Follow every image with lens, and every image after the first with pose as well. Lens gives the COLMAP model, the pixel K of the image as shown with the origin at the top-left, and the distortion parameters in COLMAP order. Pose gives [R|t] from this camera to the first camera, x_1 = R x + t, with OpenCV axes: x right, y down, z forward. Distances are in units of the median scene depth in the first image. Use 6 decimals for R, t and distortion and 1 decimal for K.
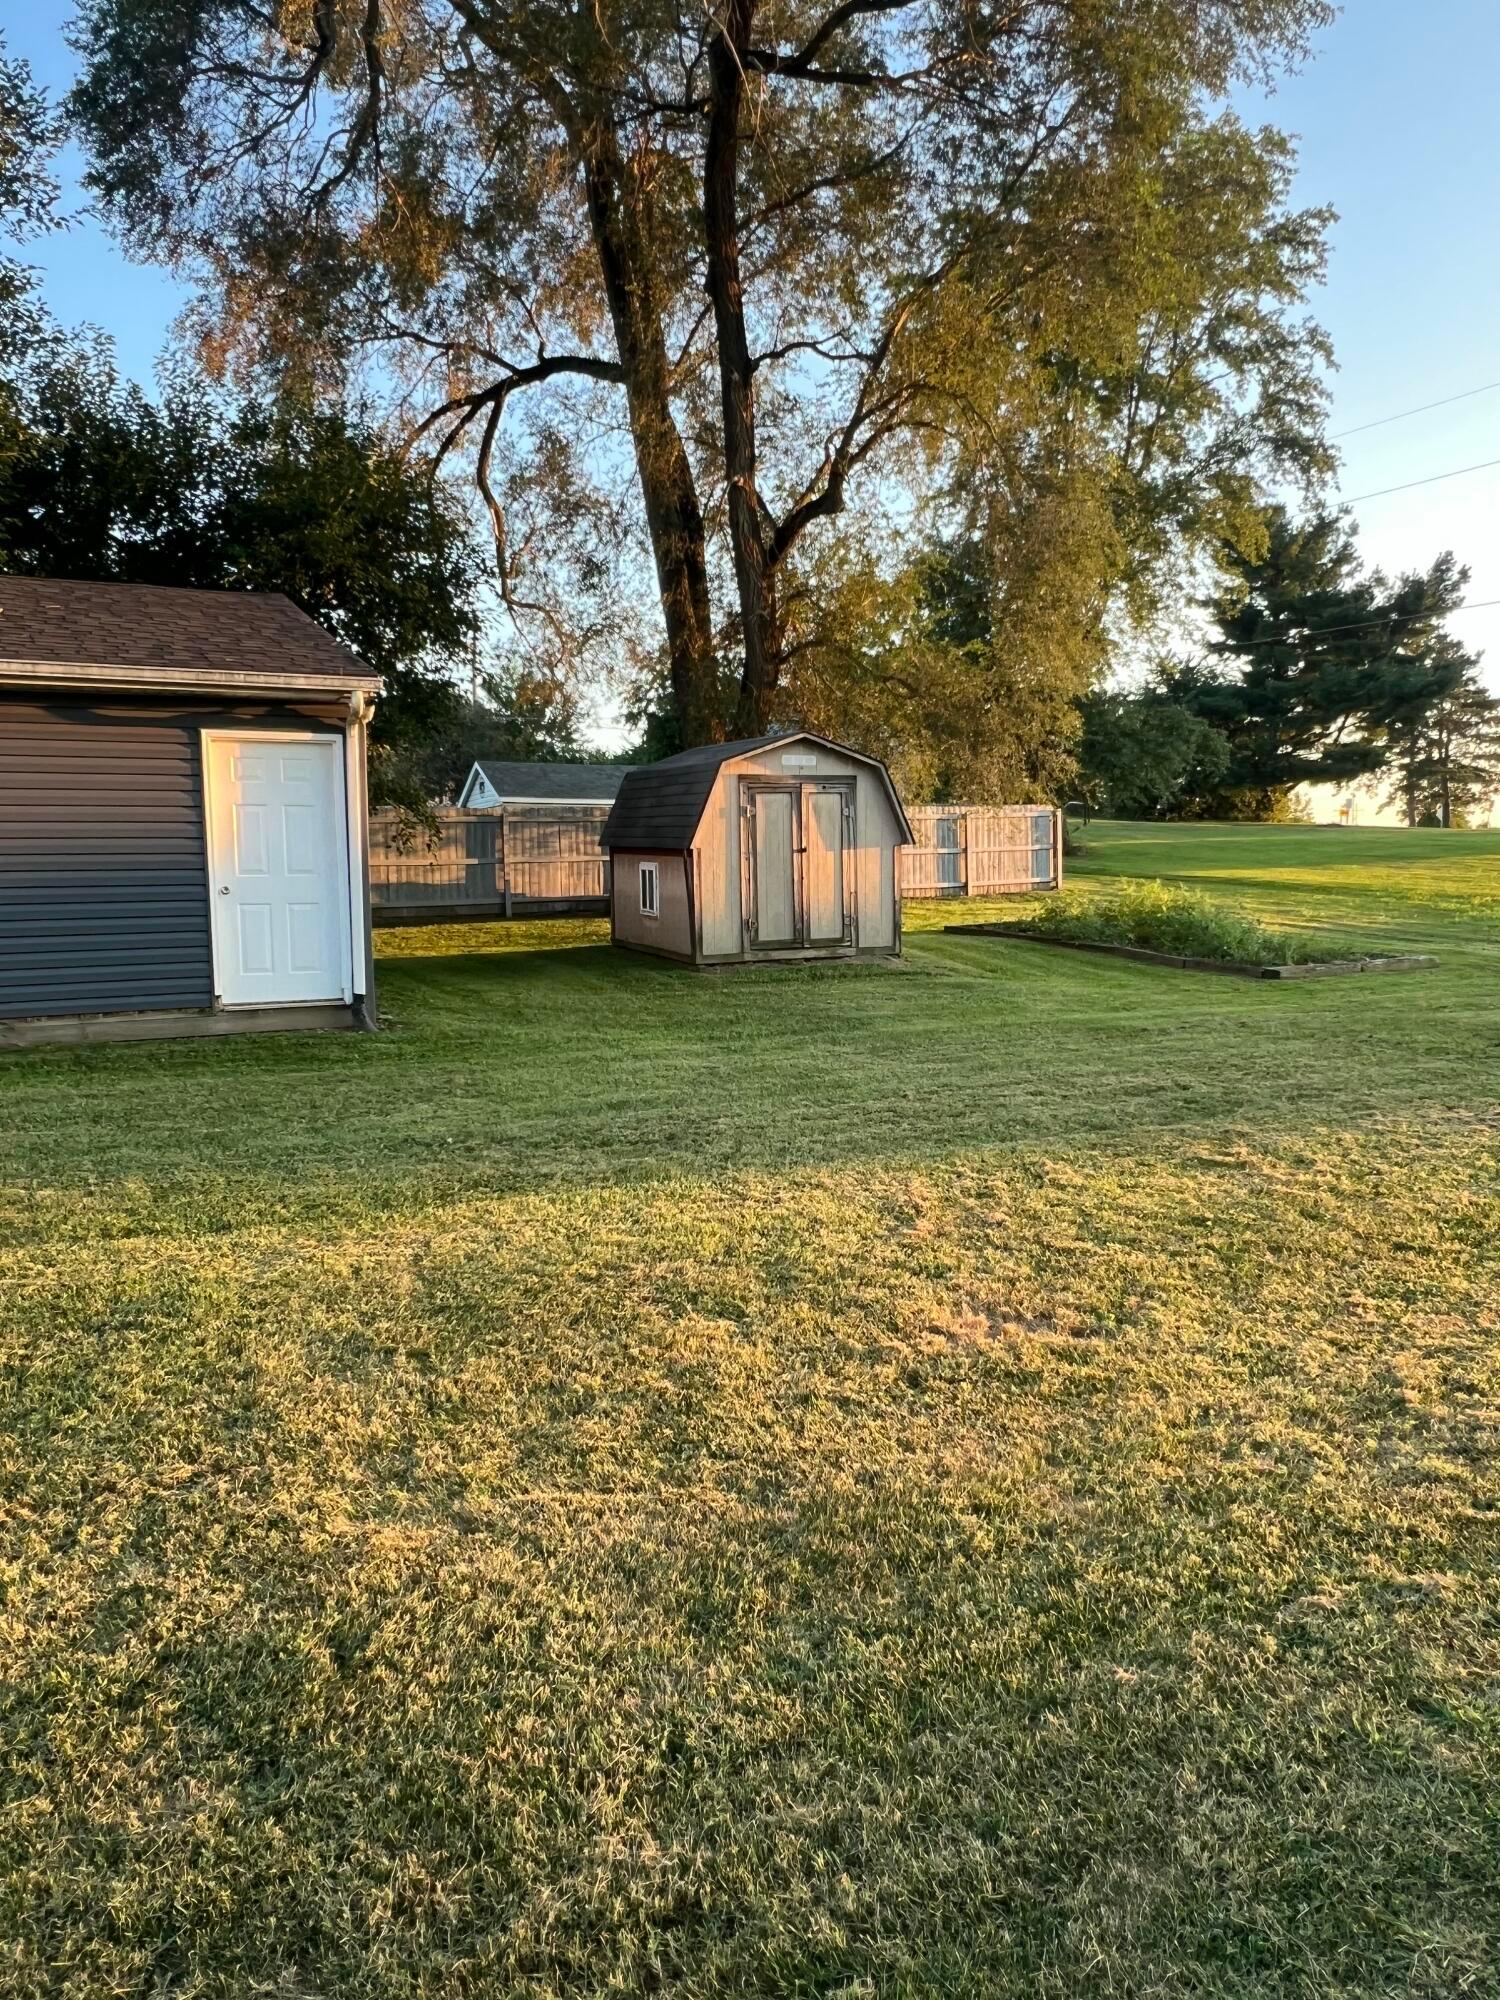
lens RADIAL K [[1339.5, 0, 750.3], [0, 1339.5, 998.2], [0, 0, 1]] dist [-0.000371, 0.000240]
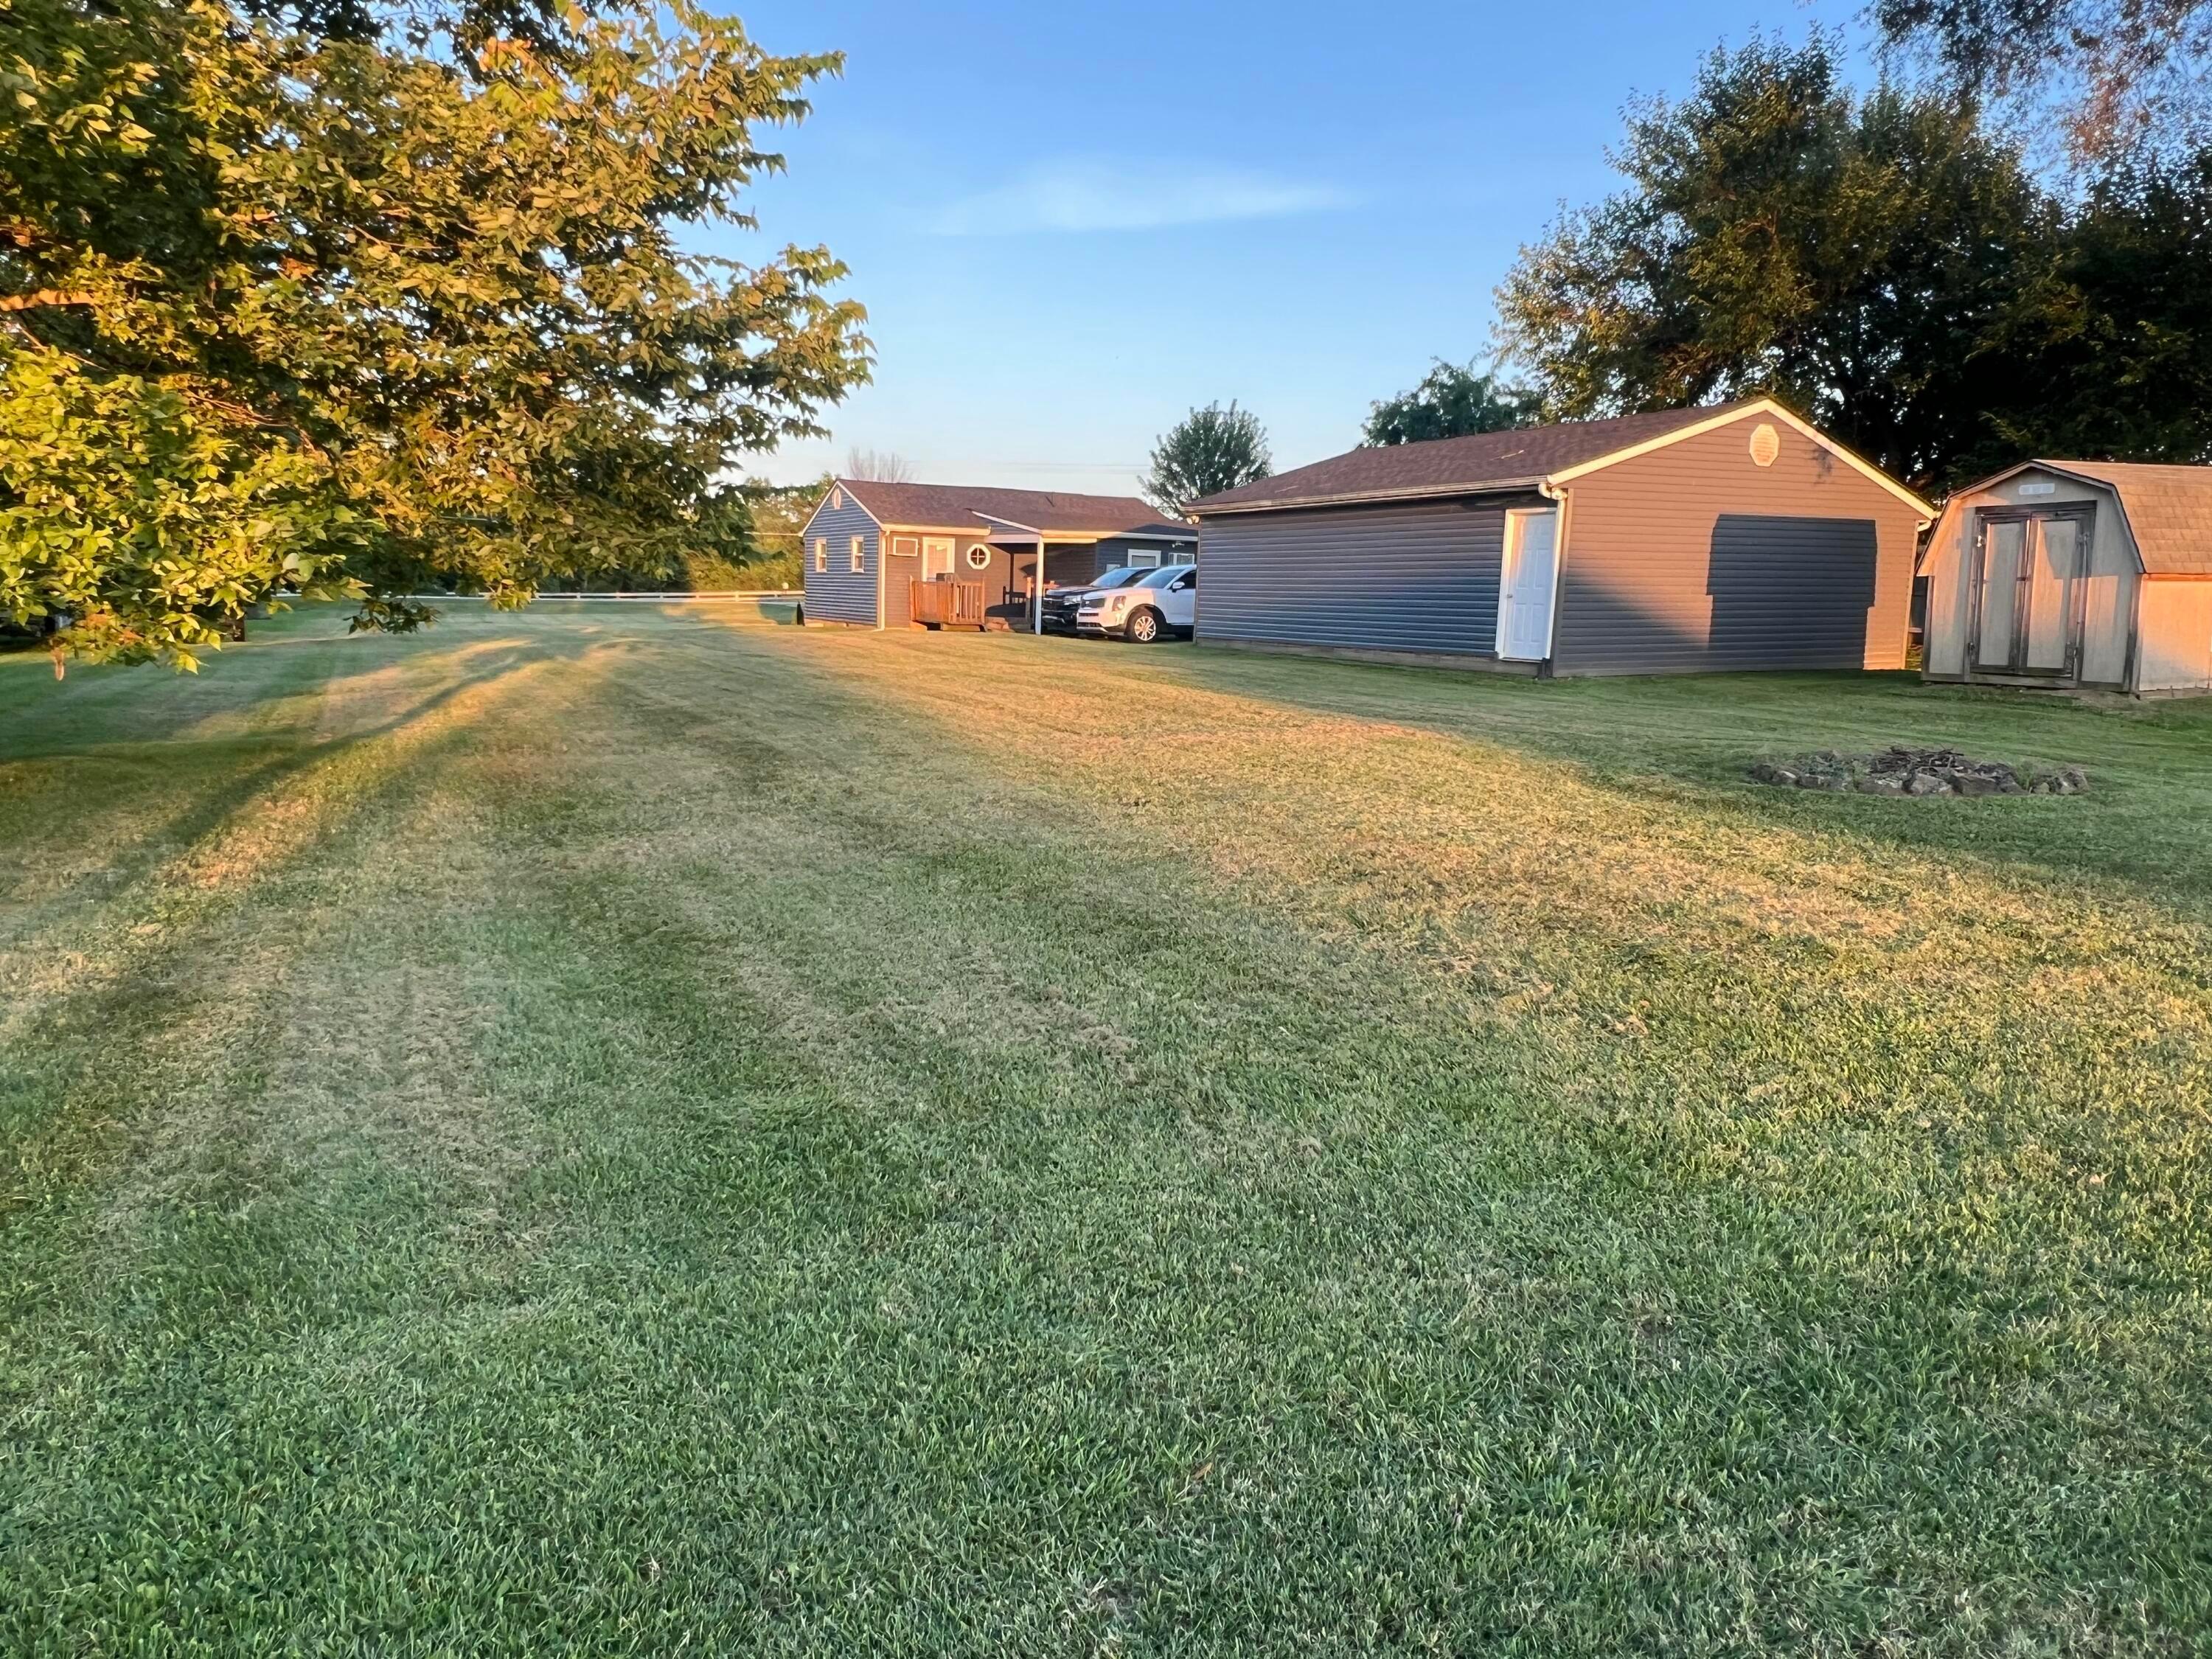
lens RADIAL K [[1481.5, 0, 1105.8], [0, 1481.5, 829.7], [0, 0, 1]] dist [-0.000371, 0.000240]
pose [[-0.005802, 0.173305, -0.984851, 1.187628], [-0.117833, 0.977888, 0.172774, -0.035859], [0.993016, 0.117050, 0.014748, 0.313920]]
